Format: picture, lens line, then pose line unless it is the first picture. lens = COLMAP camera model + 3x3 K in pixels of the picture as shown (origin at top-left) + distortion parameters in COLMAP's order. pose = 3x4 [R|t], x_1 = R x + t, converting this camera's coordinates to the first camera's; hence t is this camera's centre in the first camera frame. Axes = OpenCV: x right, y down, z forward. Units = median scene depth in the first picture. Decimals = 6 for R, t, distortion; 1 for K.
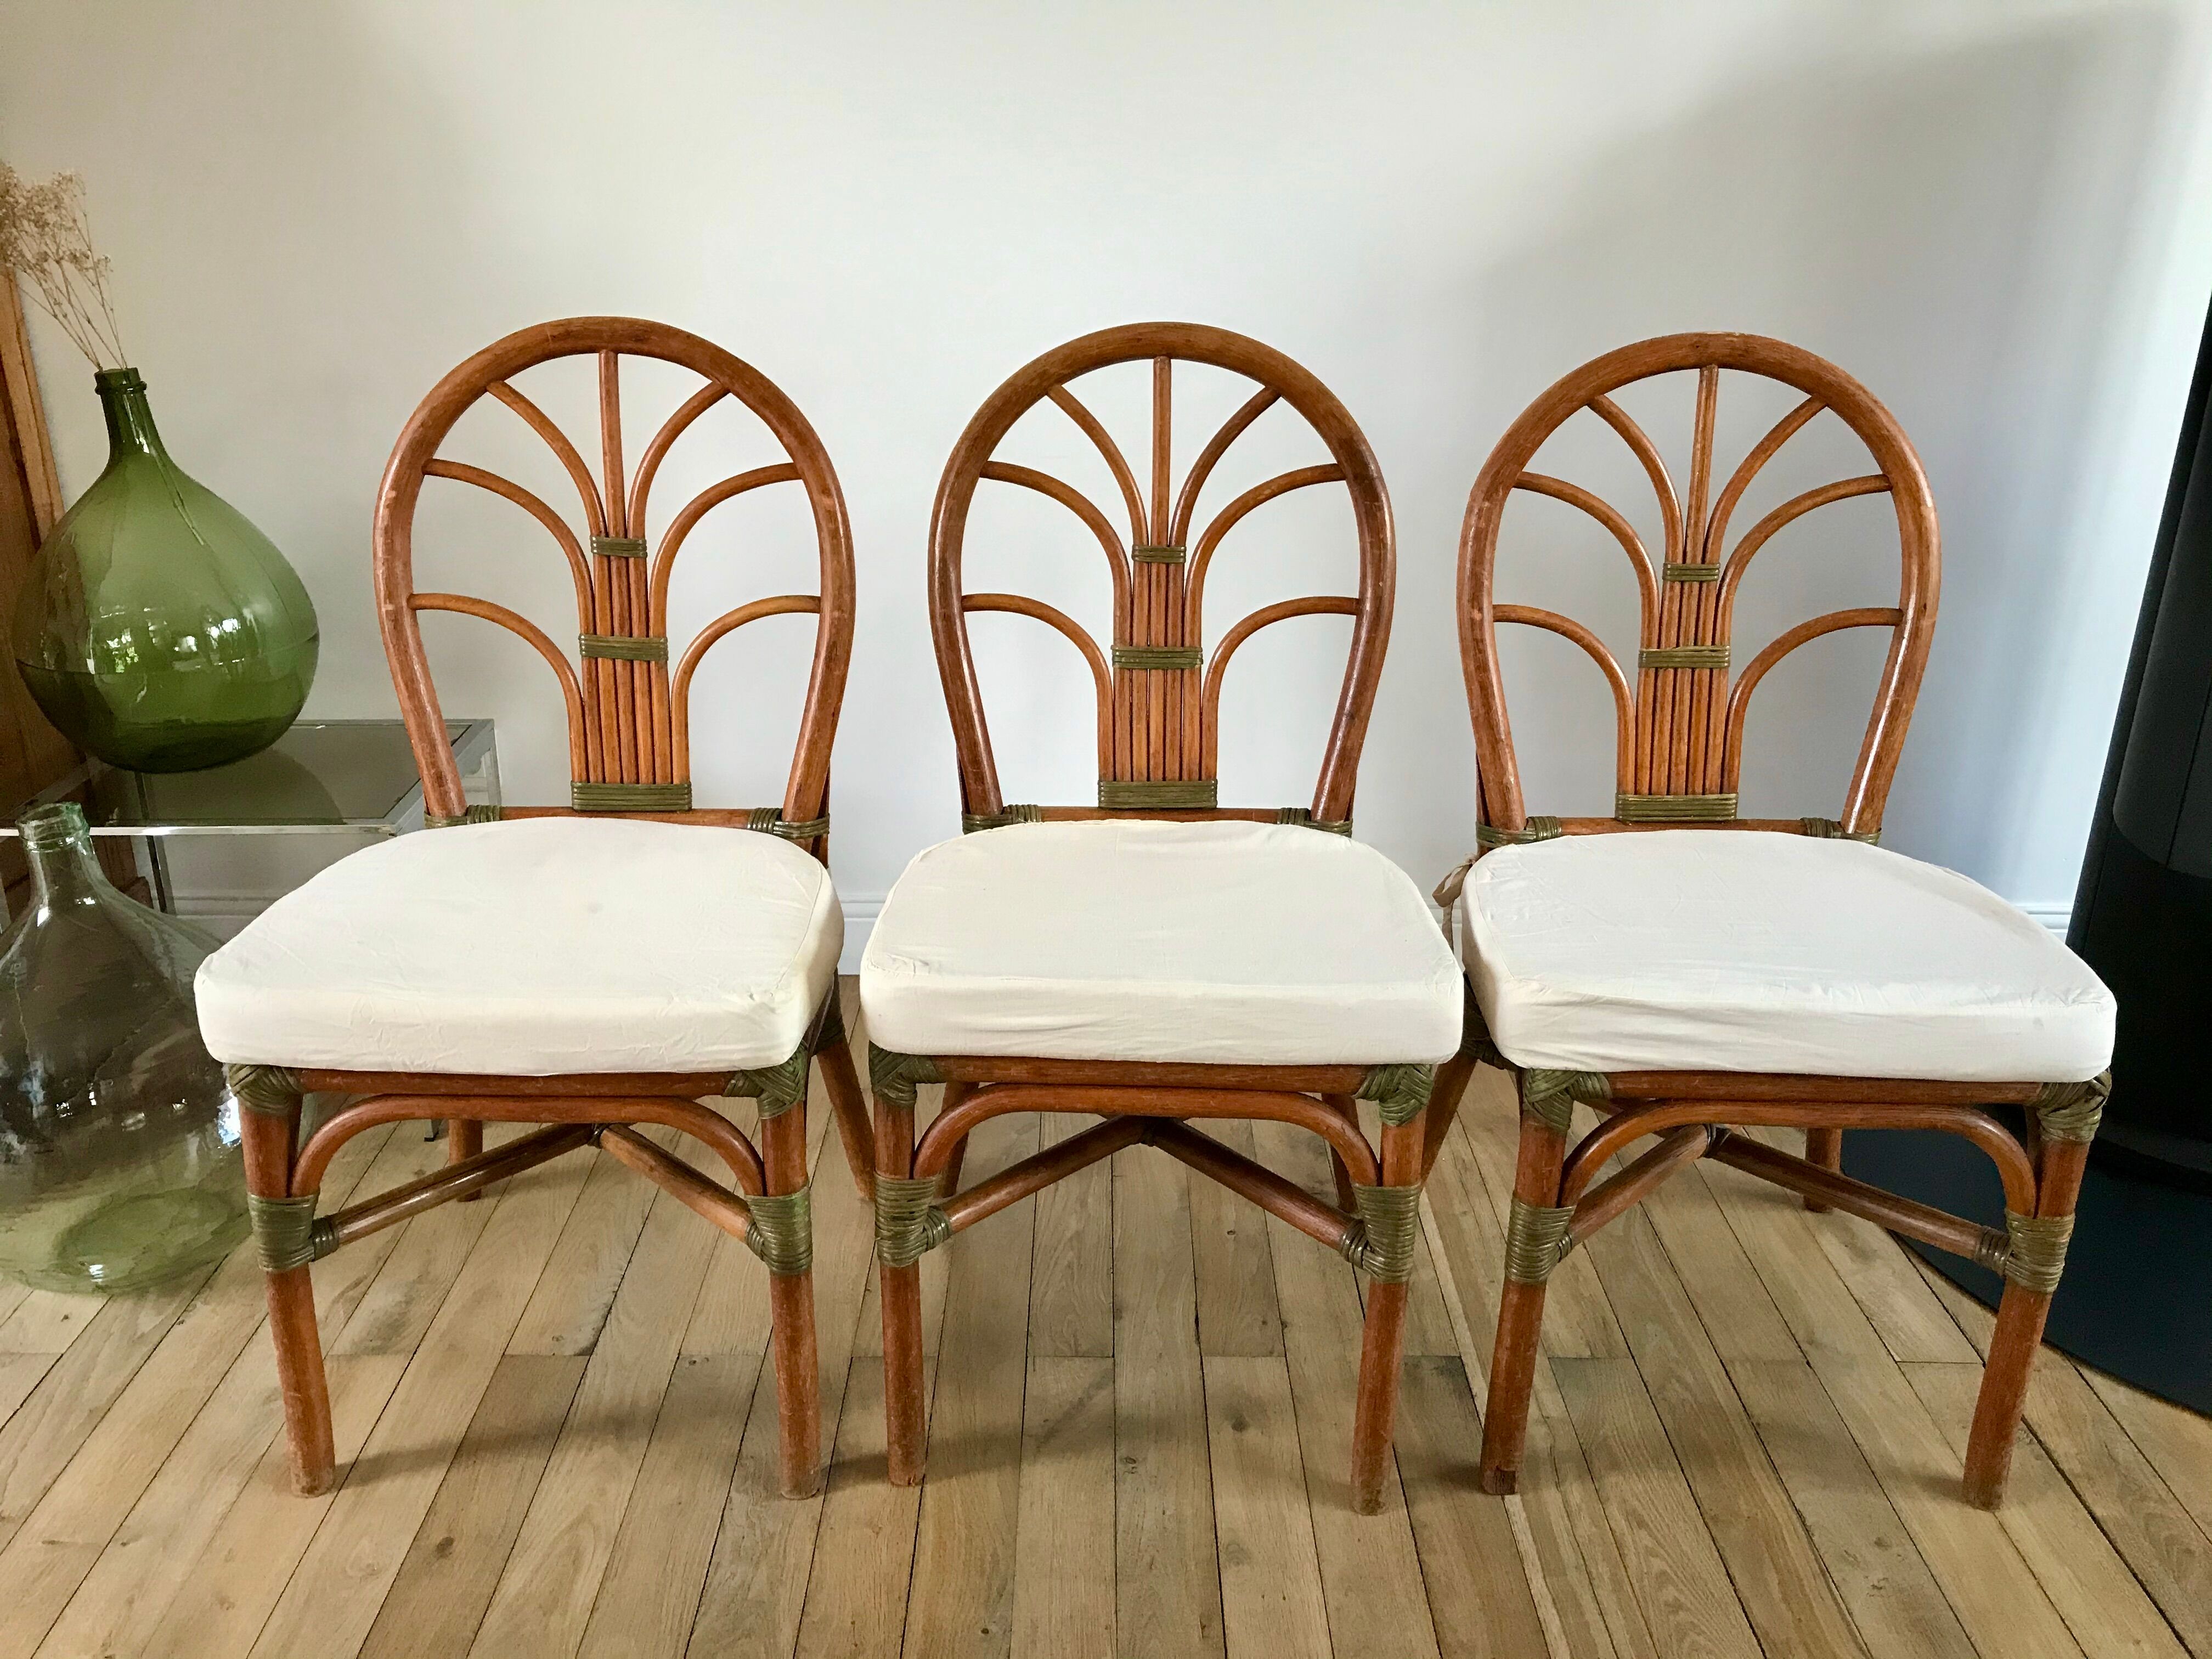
lens RADIAL K [[1832.0, 0, 1097.0], [0, 1832.0, 816.4], [0, 0, 1]] dist [0.043339, -0.037246]
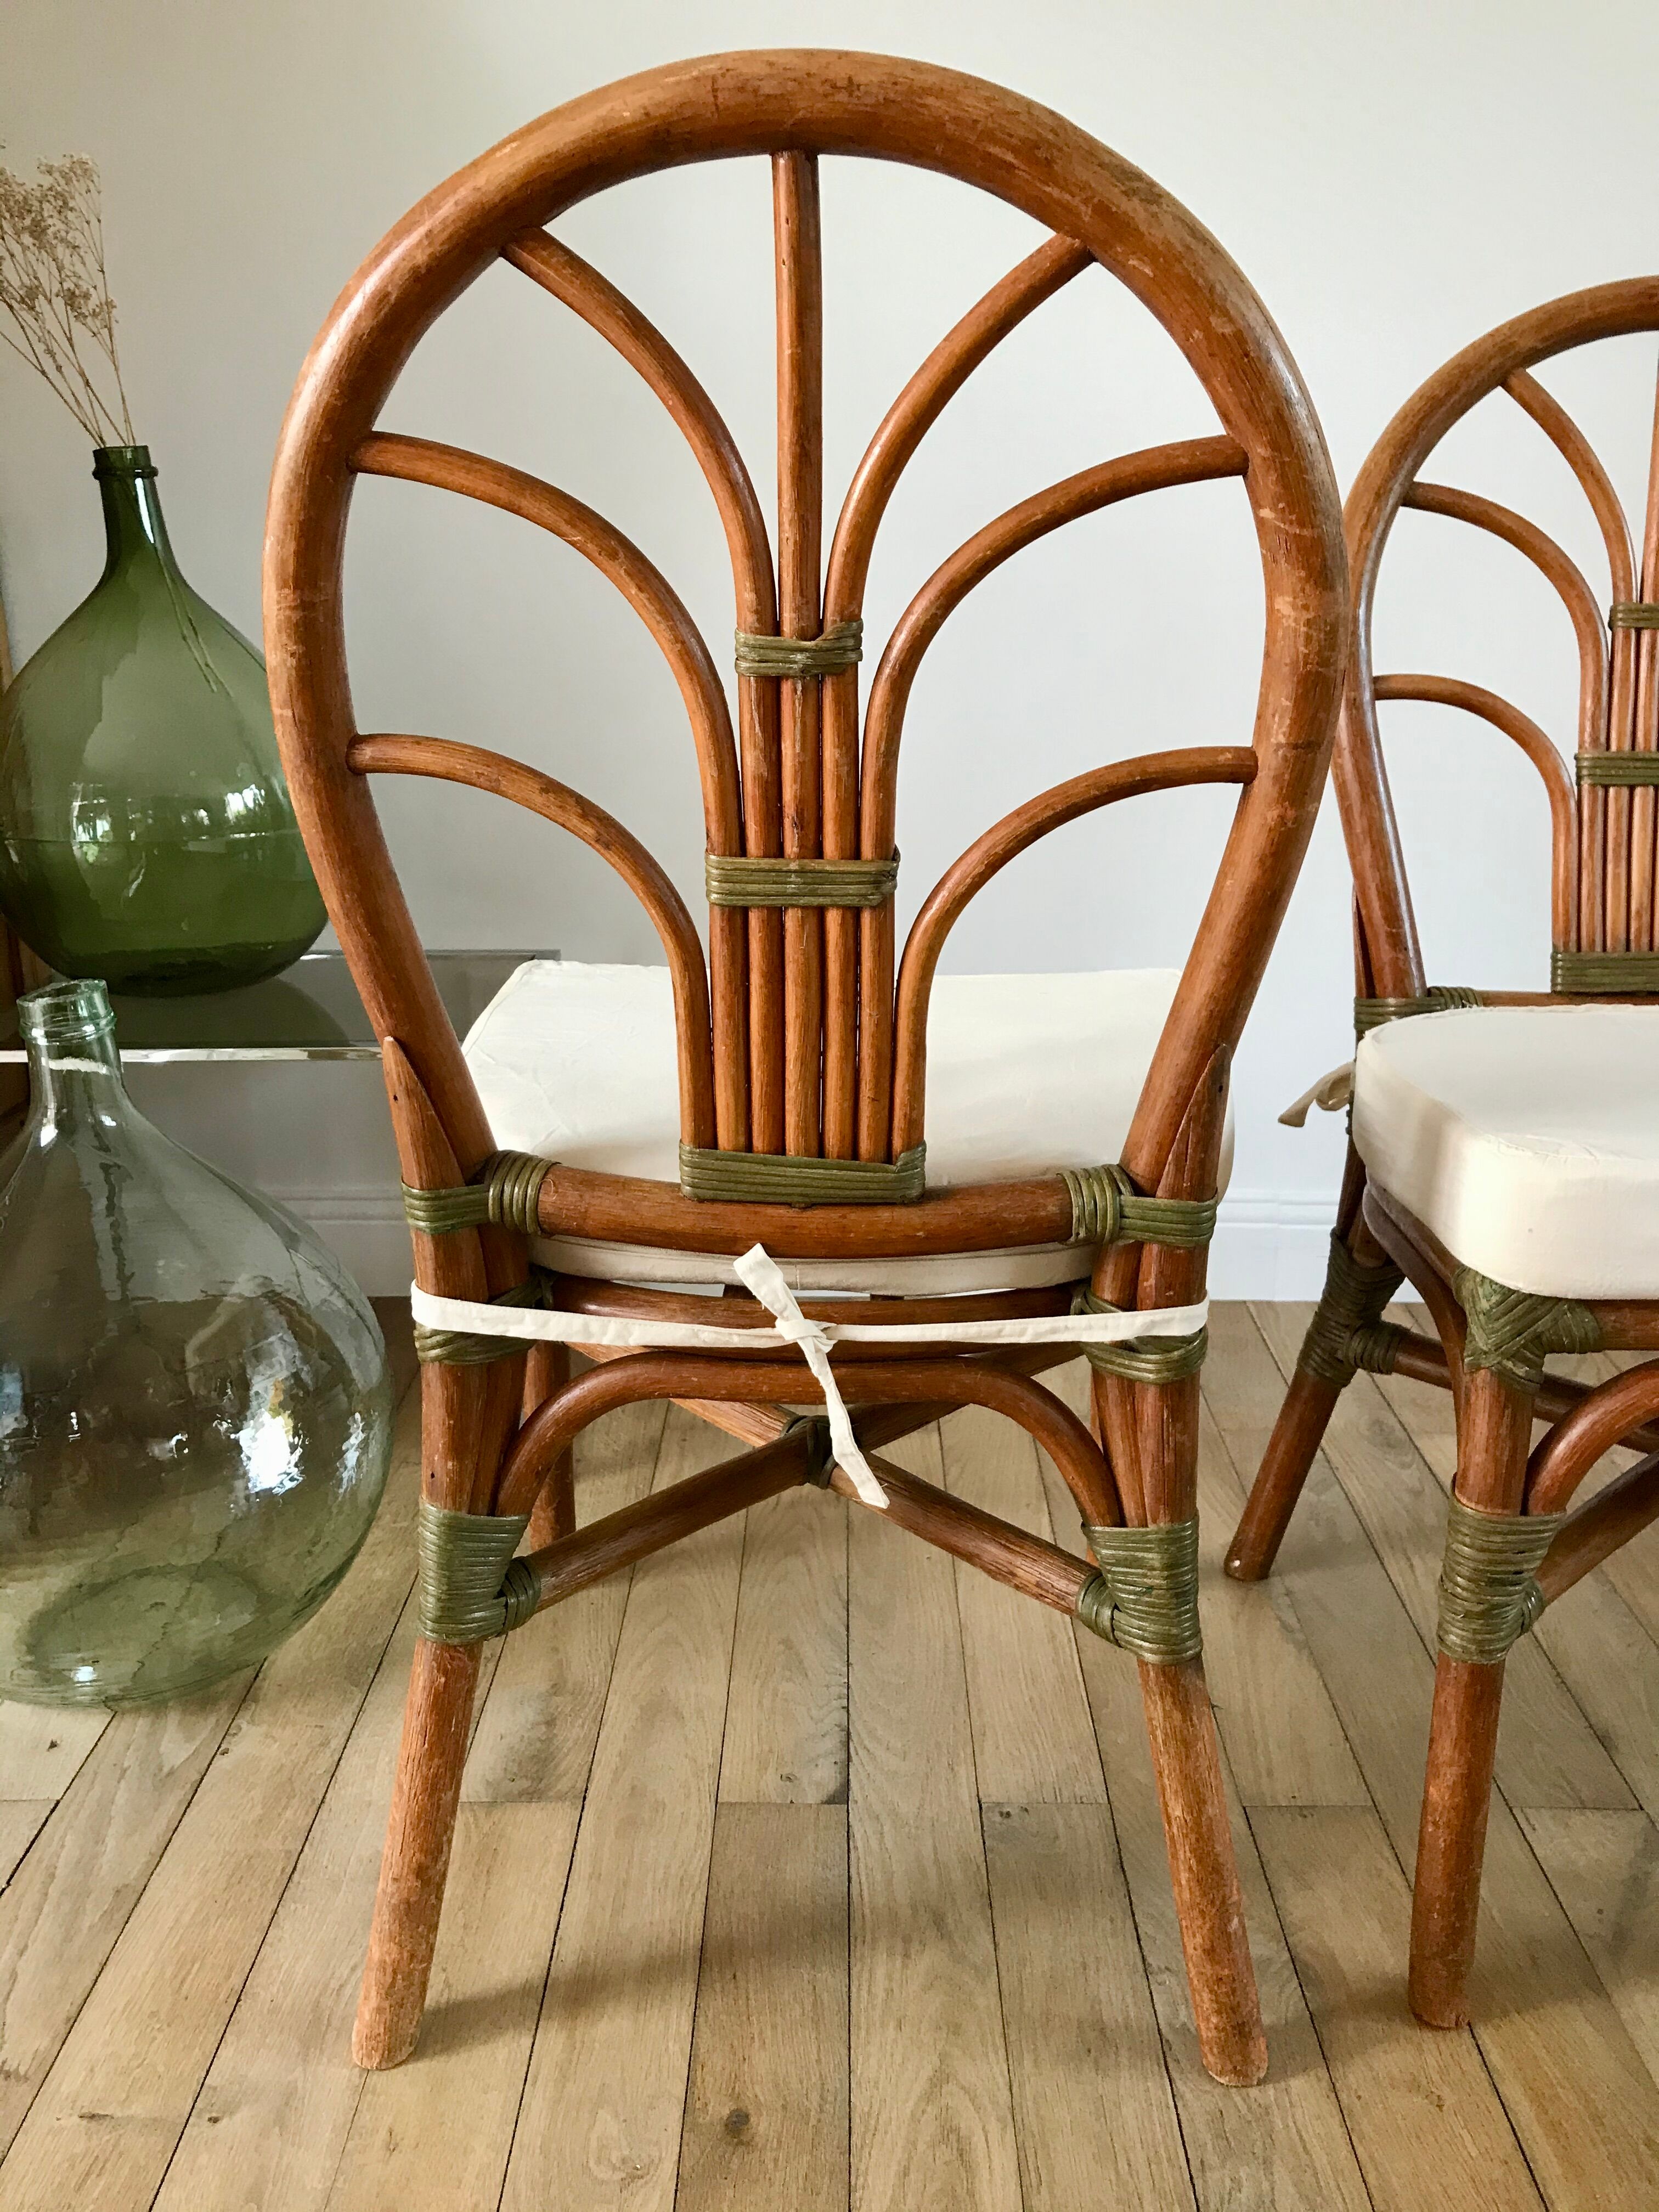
lens RADIAL K [[1838.6, 0, 831.8], [0, 1838.6, 1109.4], [0, 0, 1]] dist [0.020900, -0.000821]
pose [[0.999962, -0.004409, -0.007520, -0.276405], [0.003838, 0.997220, -0.074410, 0.093676], [0.007827, 0.074378, 0.997199, 0.322696]]
